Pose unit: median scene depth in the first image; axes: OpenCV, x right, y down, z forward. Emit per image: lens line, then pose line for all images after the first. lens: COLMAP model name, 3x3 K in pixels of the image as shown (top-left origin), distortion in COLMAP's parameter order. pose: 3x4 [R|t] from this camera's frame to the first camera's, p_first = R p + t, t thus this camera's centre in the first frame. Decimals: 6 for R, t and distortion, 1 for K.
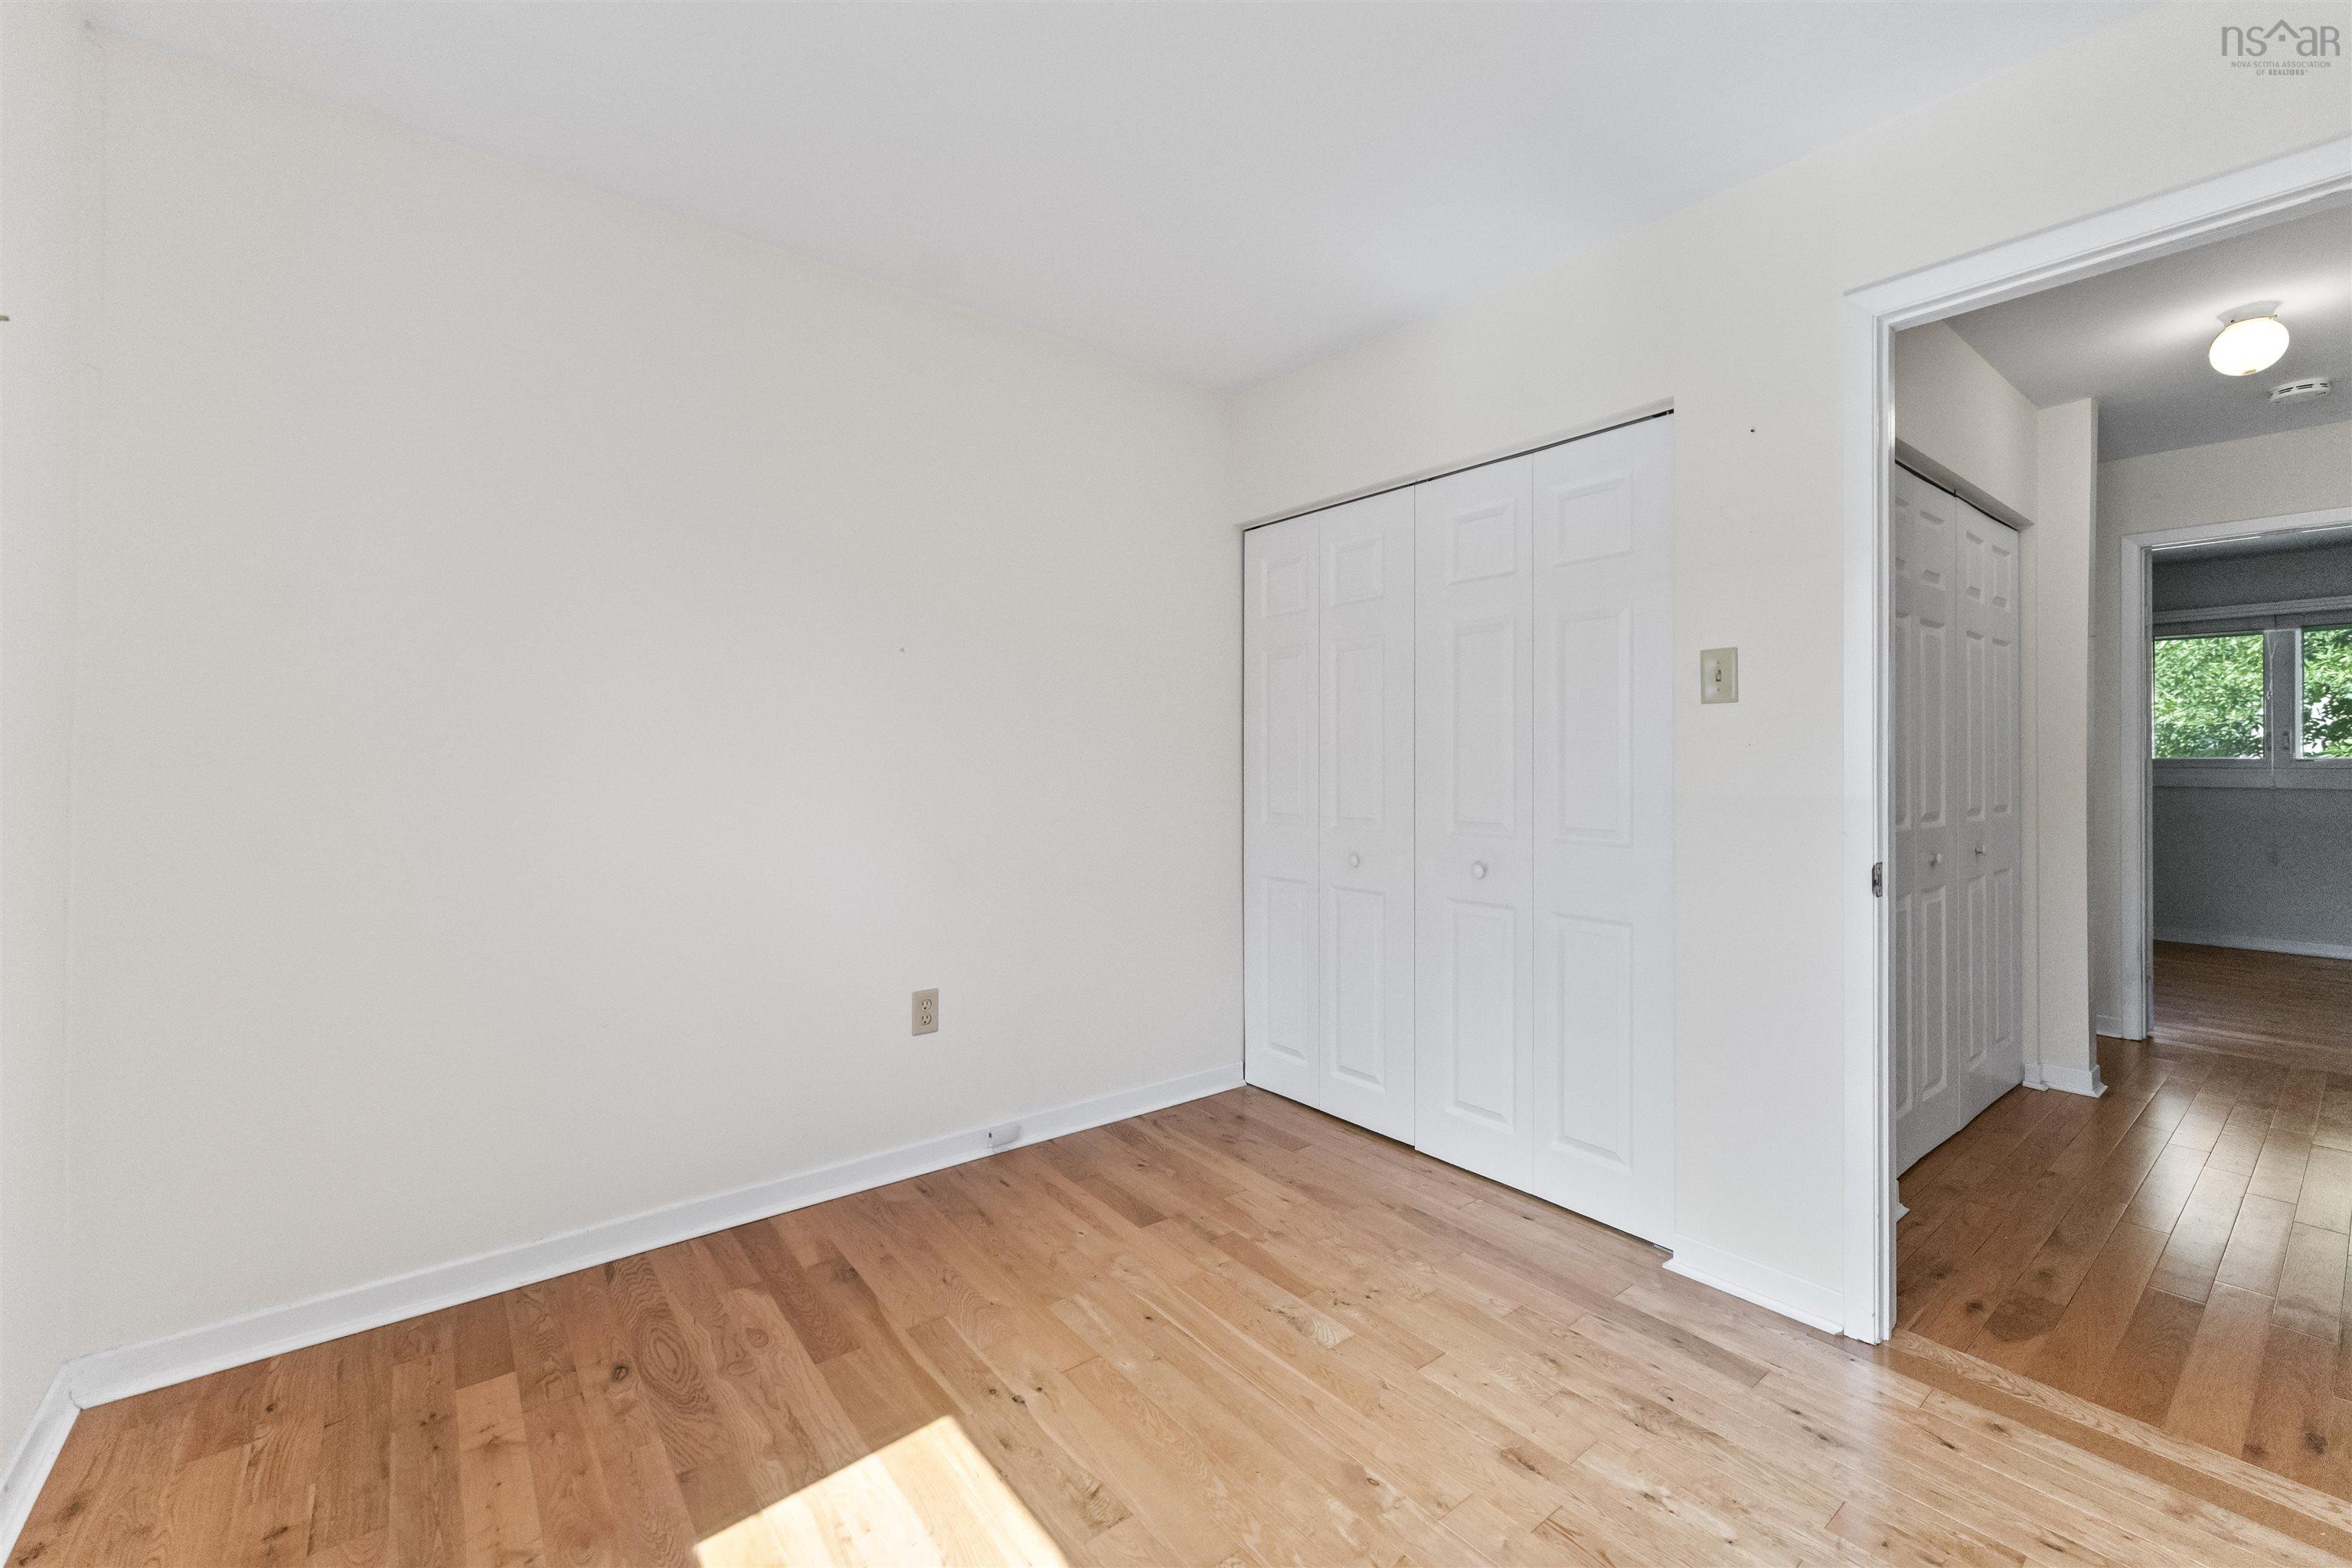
lens RADIAL K [[958.8, 0, 1156.3], [0, 958.8, 783.1], [0, 0, 1]] dist [0.001981, -0.000682]
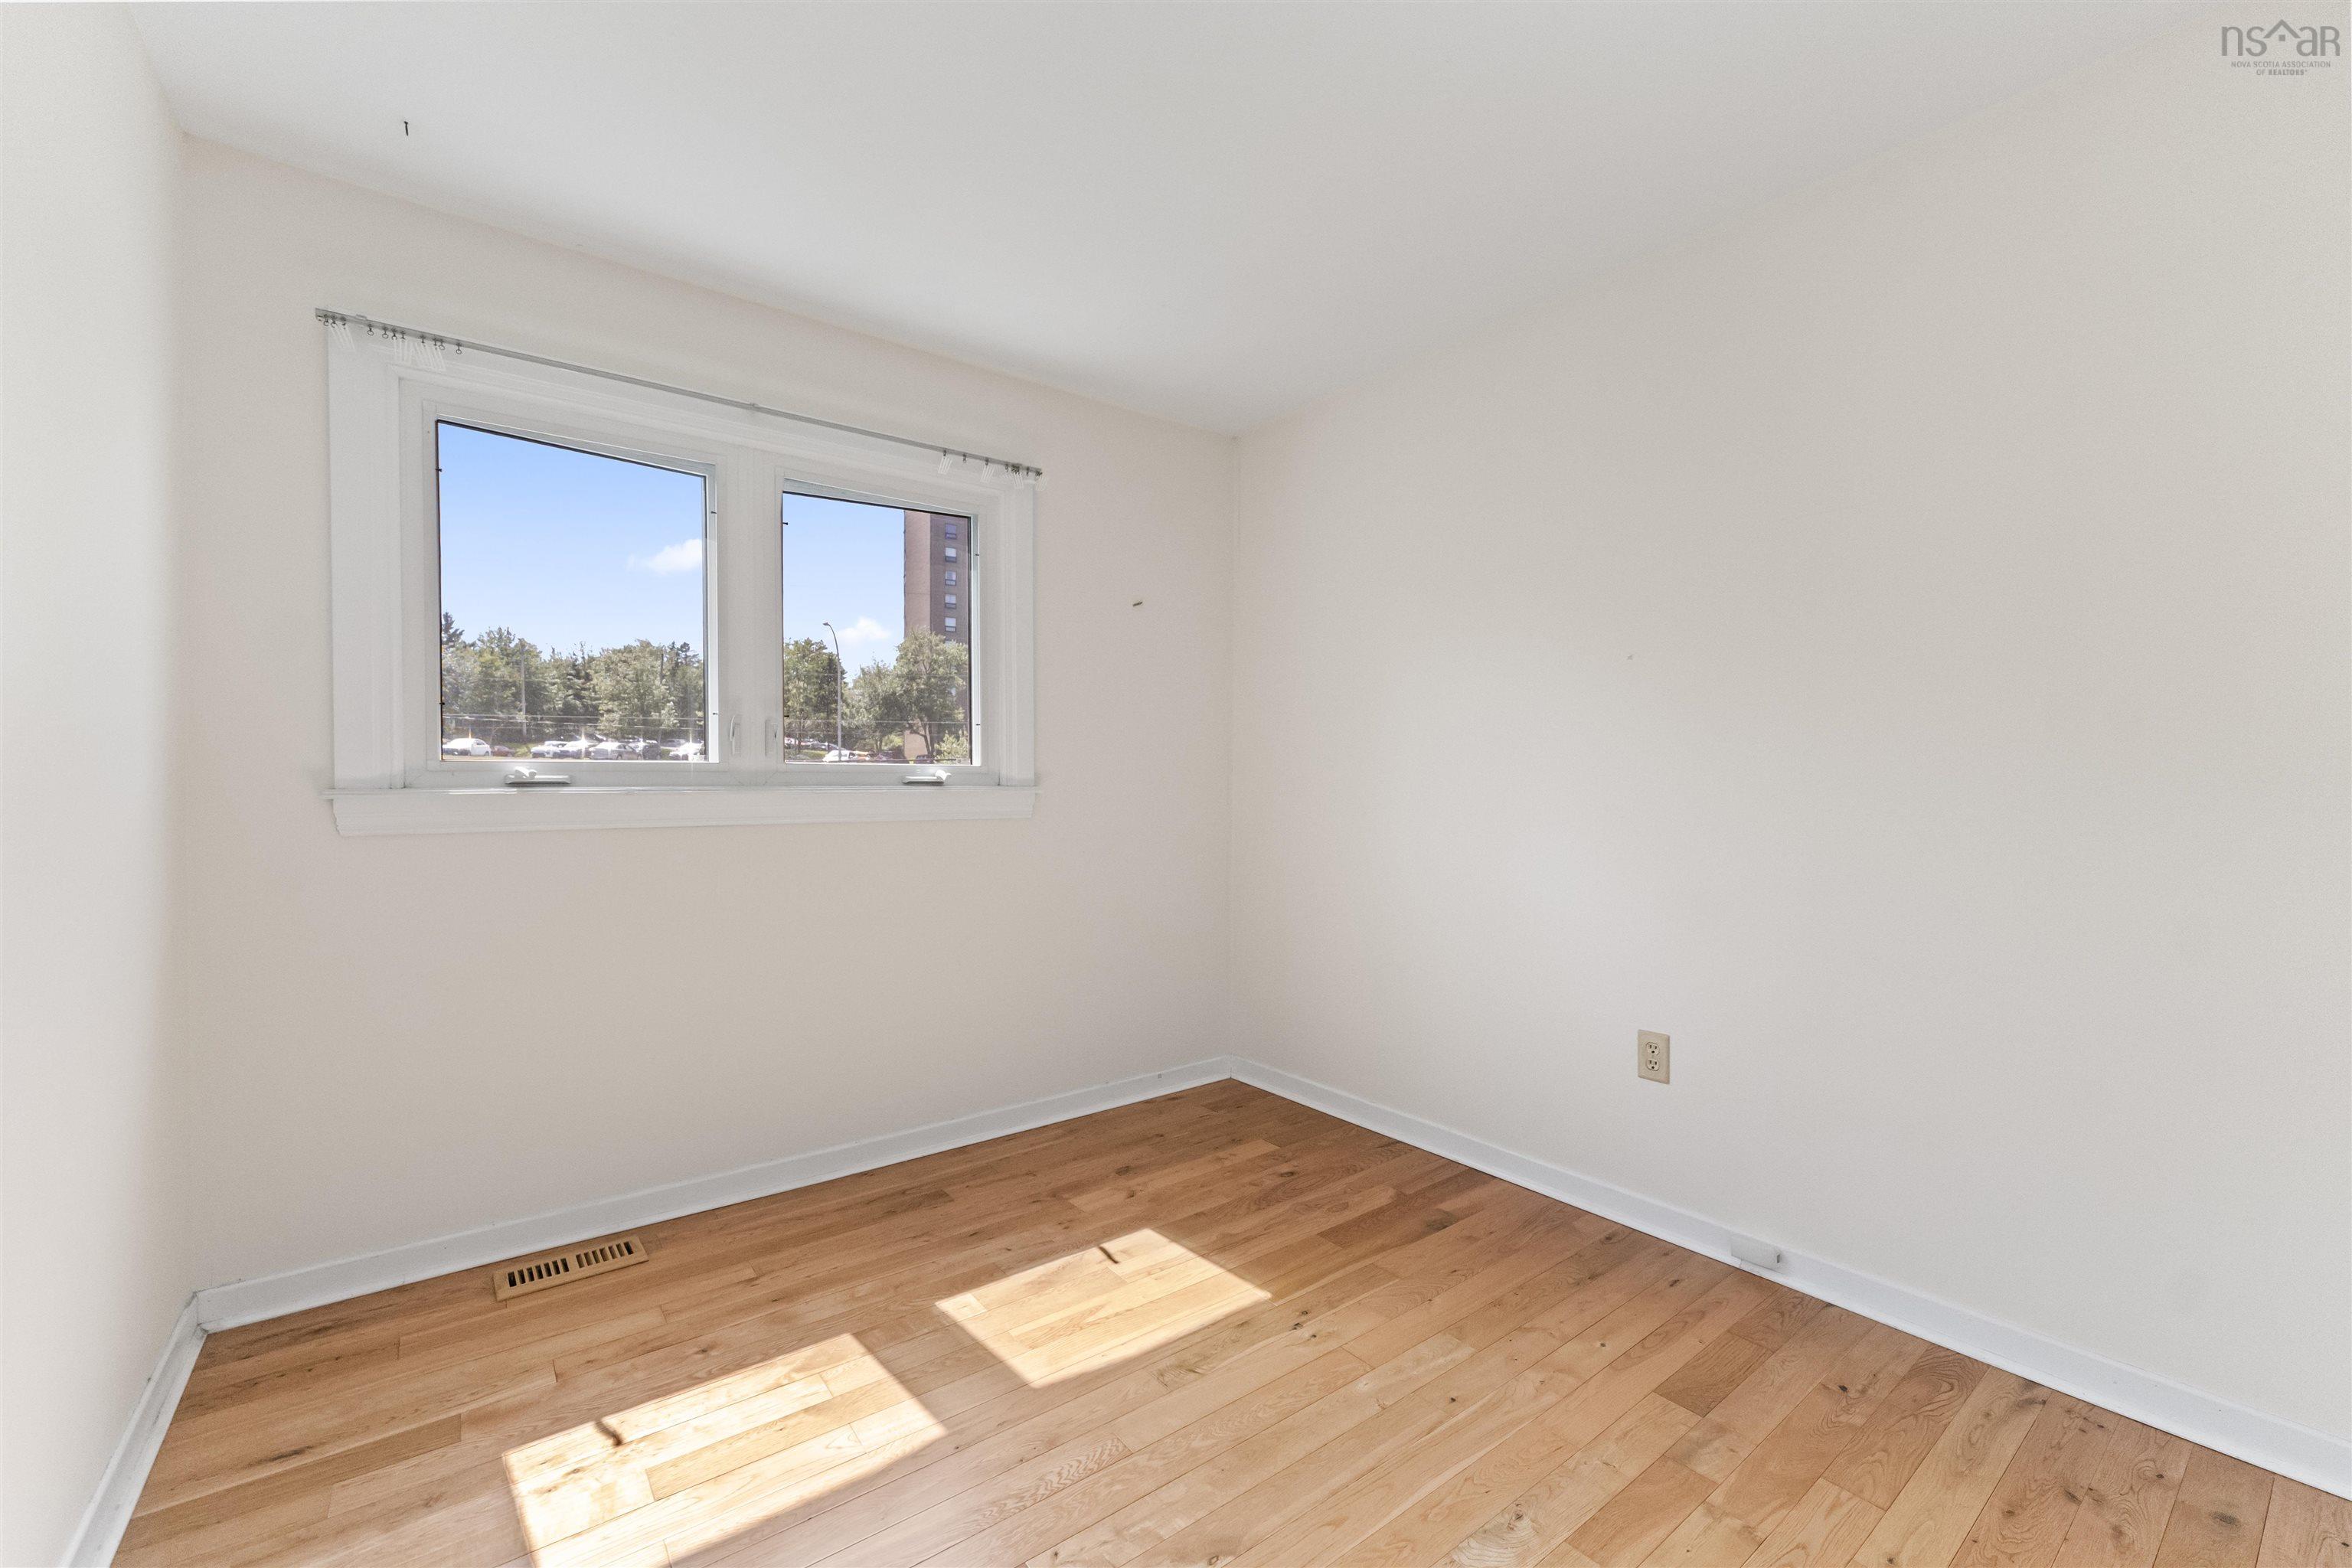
lens RADIAL K [[958.8, 0, 1175.4], [0, 958.8, 787.8], [0, 0, 1]] dist [0.001981, -0.000682]
pose [[-0.007371, 0.002647, -0.999969, 0.706699], [-0.025675, 0.999666, 0.002835, -0.001601], [0.999643, 0.025695, -0.007301, 0.593849]]
